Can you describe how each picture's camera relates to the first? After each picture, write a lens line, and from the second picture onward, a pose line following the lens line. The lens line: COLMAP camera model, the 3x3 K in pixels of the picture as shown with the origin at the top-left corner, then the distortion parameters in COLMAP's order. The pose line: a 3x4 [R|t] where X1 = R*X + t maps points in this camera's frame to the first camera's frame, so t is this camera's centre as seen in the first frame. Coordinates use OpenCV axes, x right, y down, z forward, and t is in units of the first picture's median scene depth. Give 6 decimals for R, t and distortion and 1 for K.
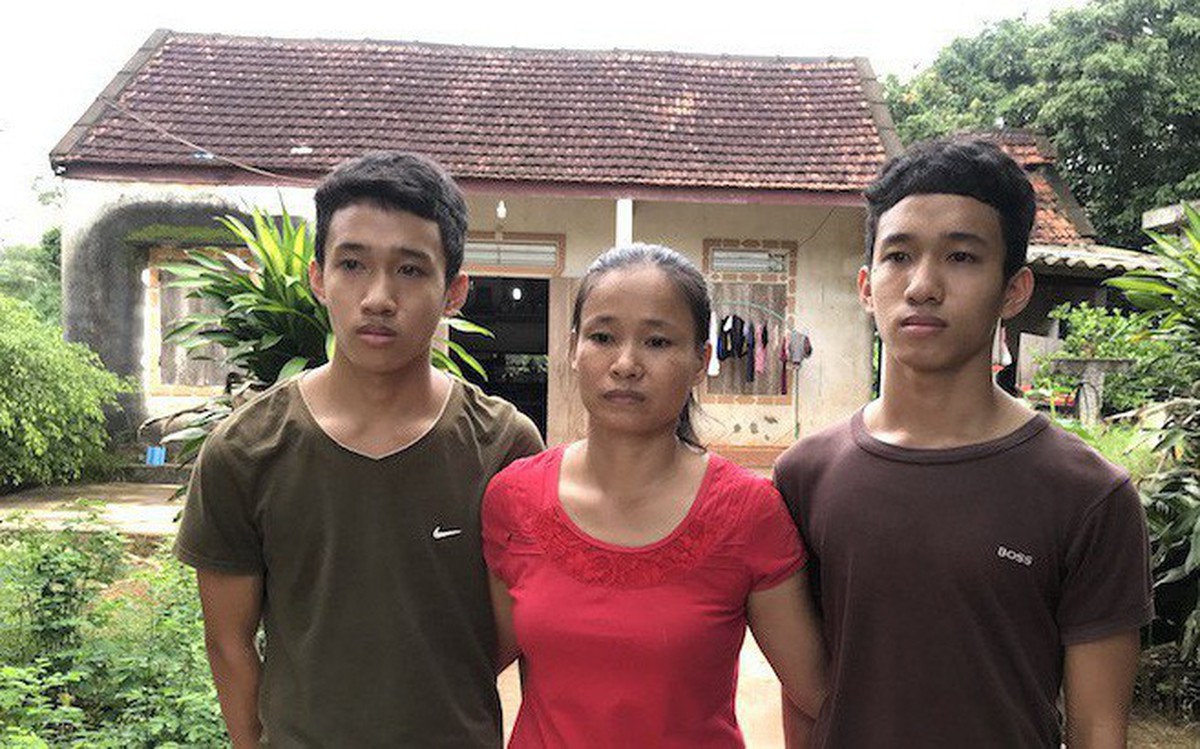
lens RADIAL K [[940.6, 0, 600.0], [0, 940.6, 374.5], [0, 0, 1]] dist [-0.136337, -0.002675]
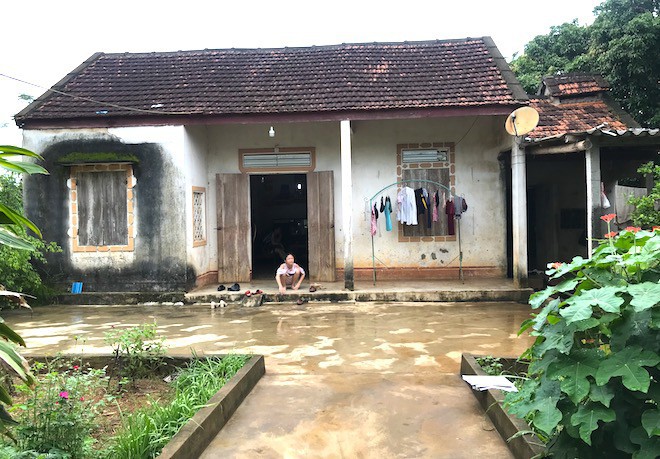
lens RADIAL K [[417.8, 0, 329.7], [0, 417.8, 216.6], [0, 0, 1]] dist [-0.061645, 0.003003]
pose [[0.994739, -0.049766, -0.089538, 0.051377], [0.046929, 0.998336, -0.033508, 0.003628], [0.091057, 0.029129, 0.995420, 0.253210]]
